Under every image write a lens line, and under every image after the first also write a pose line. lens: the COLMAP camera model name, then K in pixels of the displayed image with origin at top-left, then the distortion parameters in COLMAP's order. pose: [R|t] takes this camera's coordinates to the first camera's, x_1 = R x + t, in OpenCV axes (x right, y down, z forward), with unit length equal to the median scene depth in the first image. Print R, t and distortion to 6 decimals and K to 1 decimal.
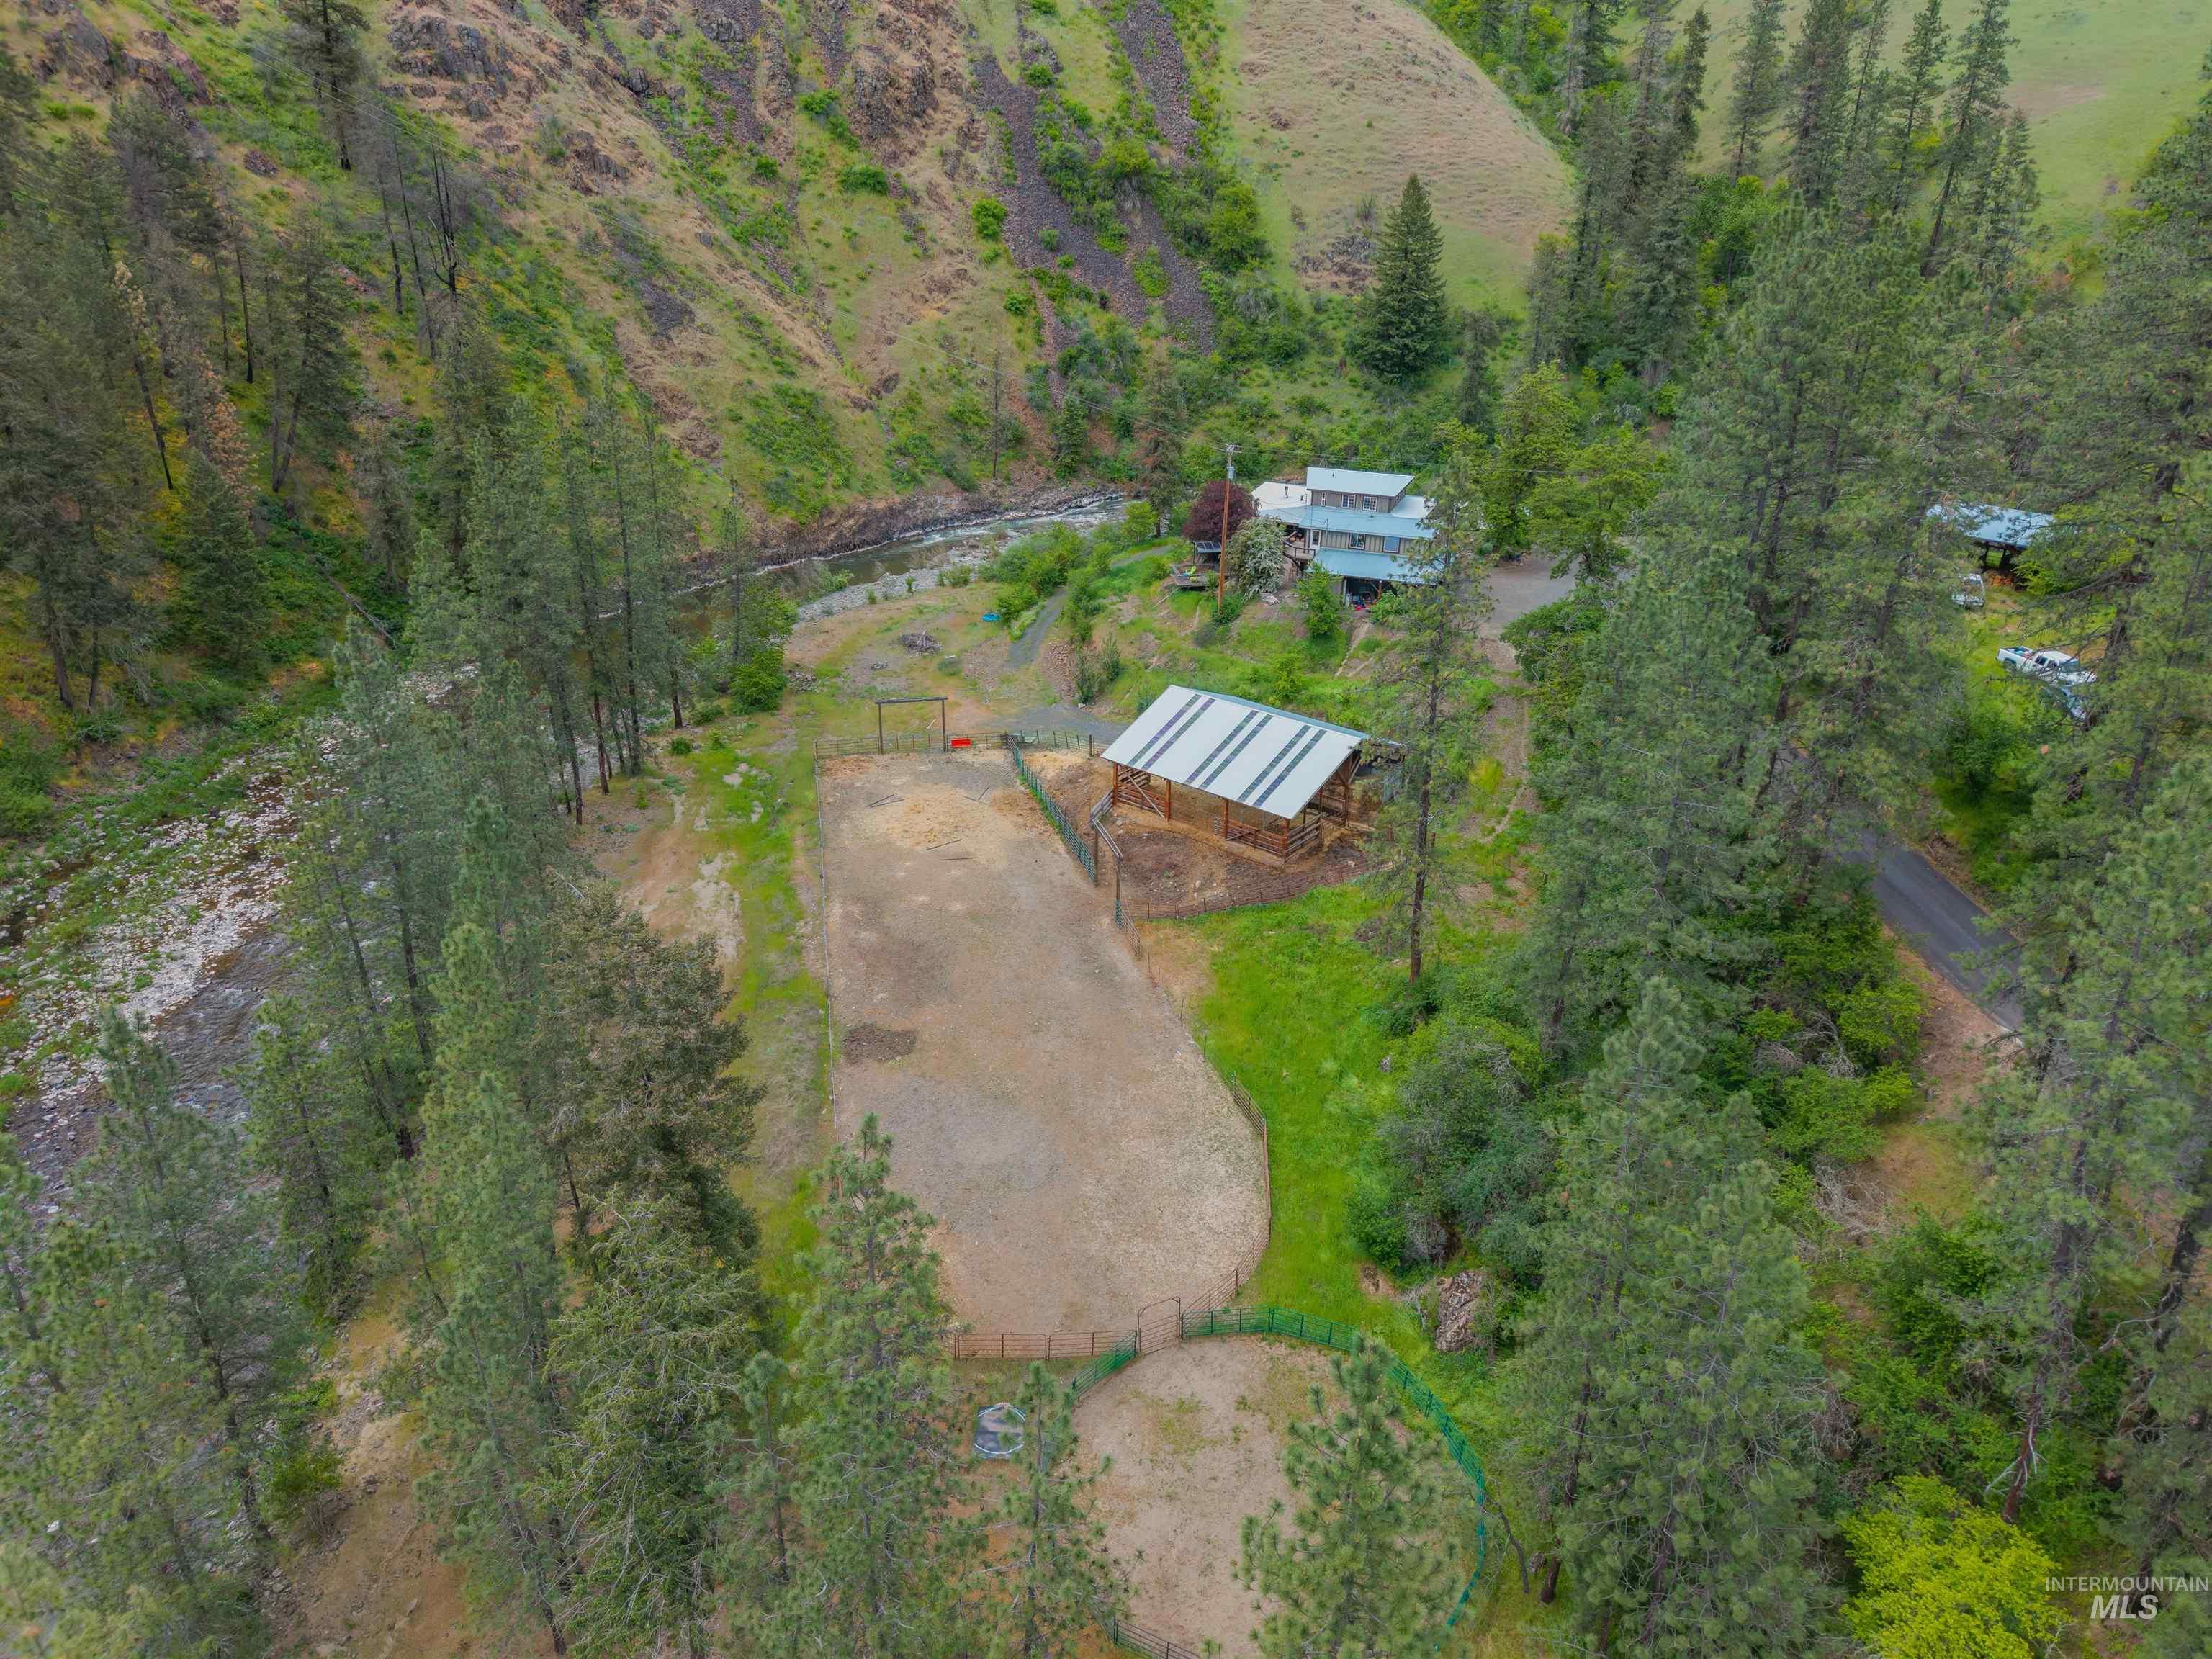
lens RADIAL K [[1458.0, 0, 1107.4], [0, 1458.0, 822.8], [0, 0, 1]] dist [0.030958, -0.022654]
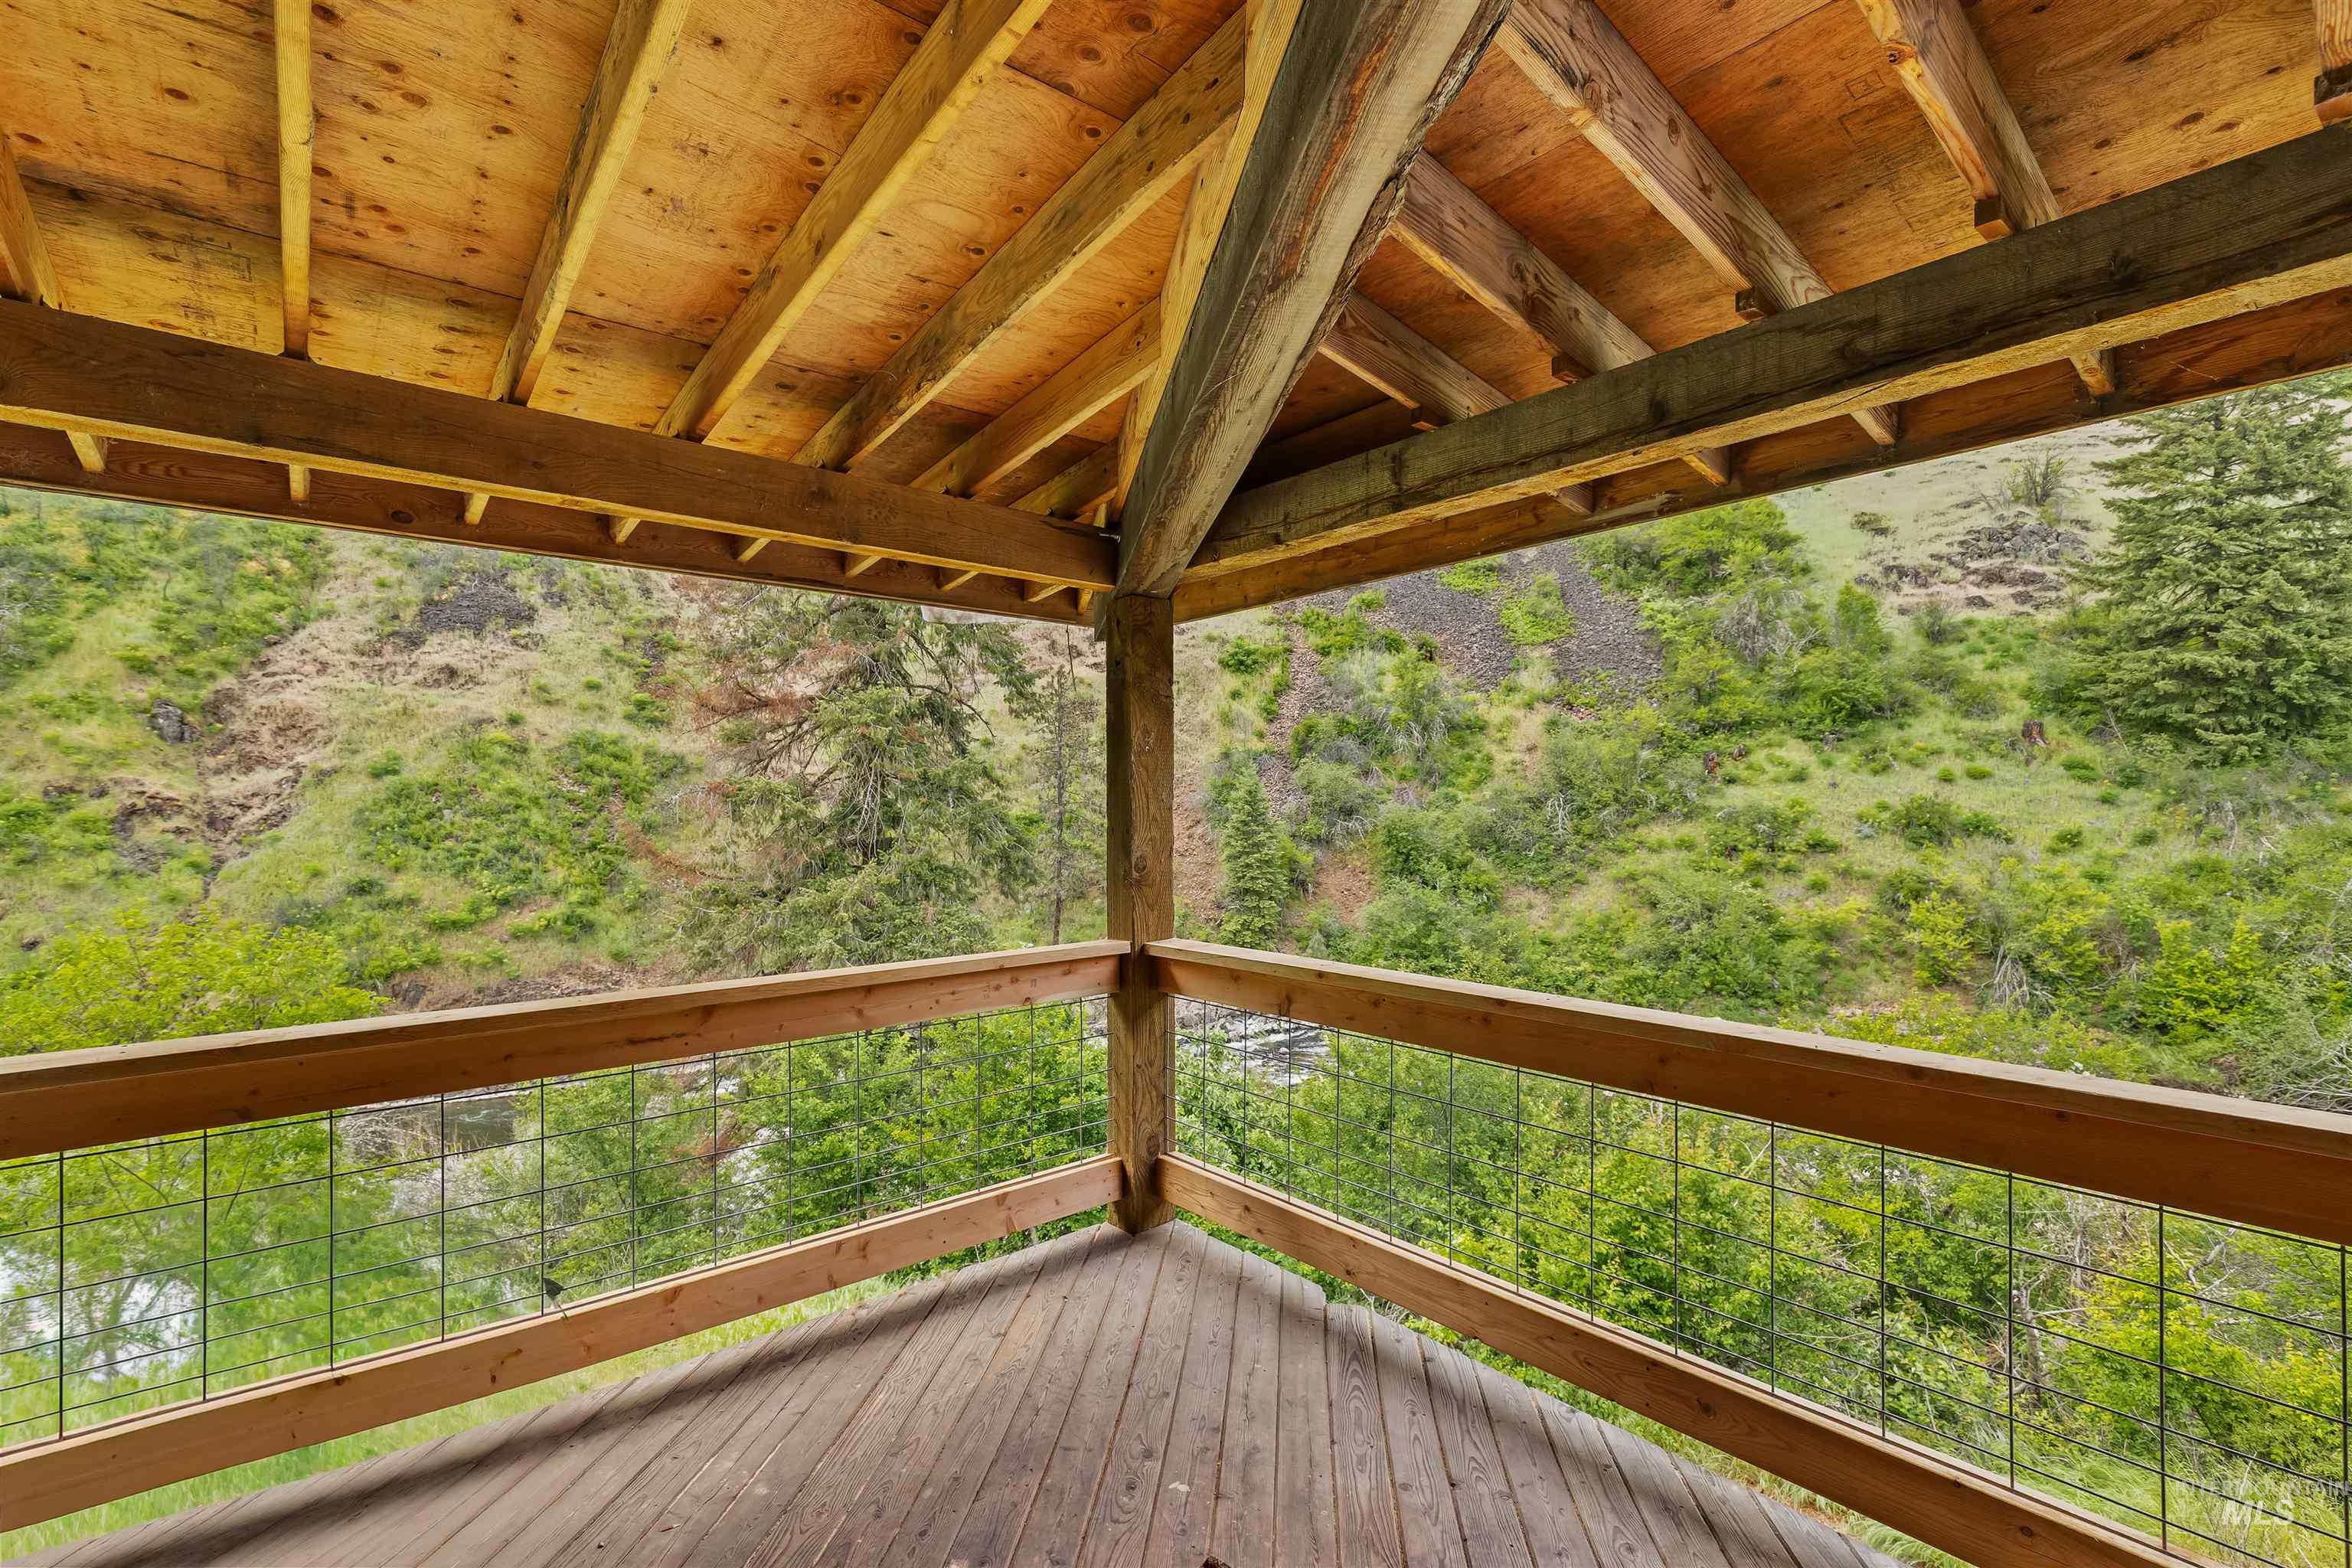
lens RADIAL K [[1062.3, 0, 1176.0], [0, 1062.3, 784.0], [0, 0, 1]] dist [0.001138, 0.001104]
pose [[0.885515, -0.029056, -0.463701, 0.092767], [-0.179062, 0.899599, -0.398319, -0.153865], [0.428719, 0.435748, 0.791406, 0.699806]]
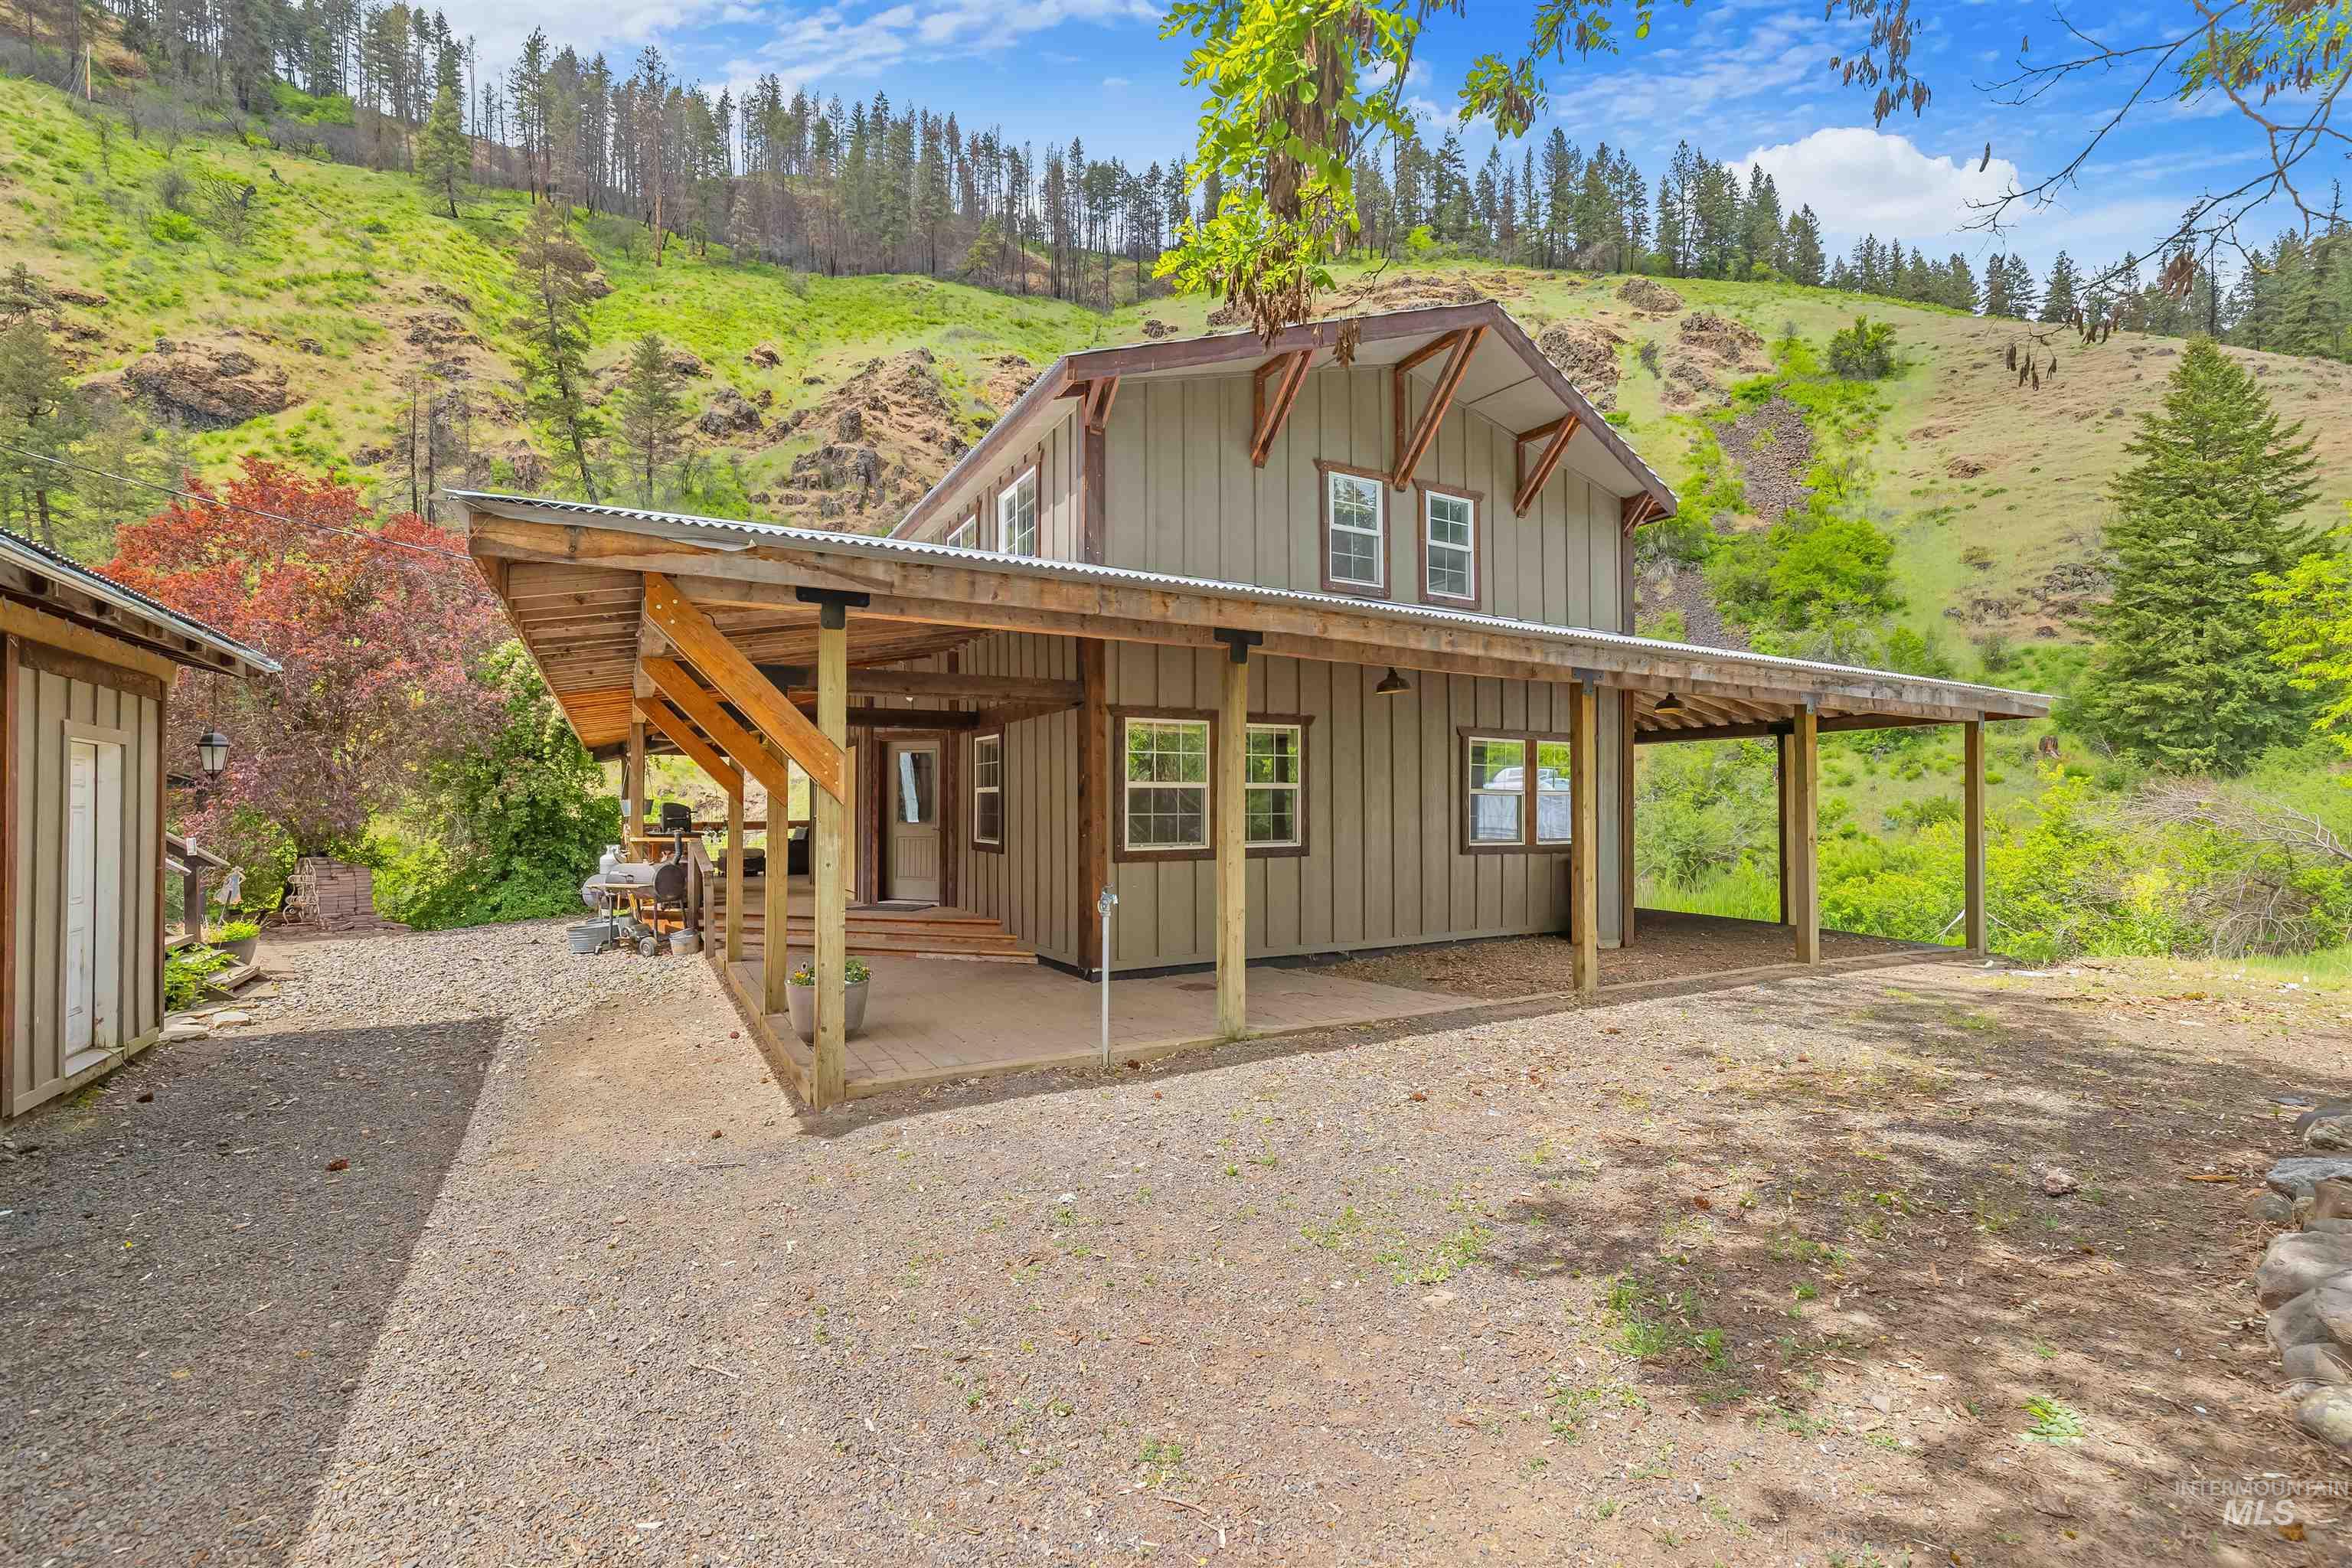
lens RADIAL K [[1073.8, 0, 1171.3], [0, 1073.8, 789.4], [0, 0, 1]] dist [-0.011643, 0.007115]
pose [[0.775201, -0.028970, -0.631050, 0.160018], [-0.254345, 0.900088, -0.353767, -0.110949], [0.578249, 0.434745, 0.690381, 0.615524]]
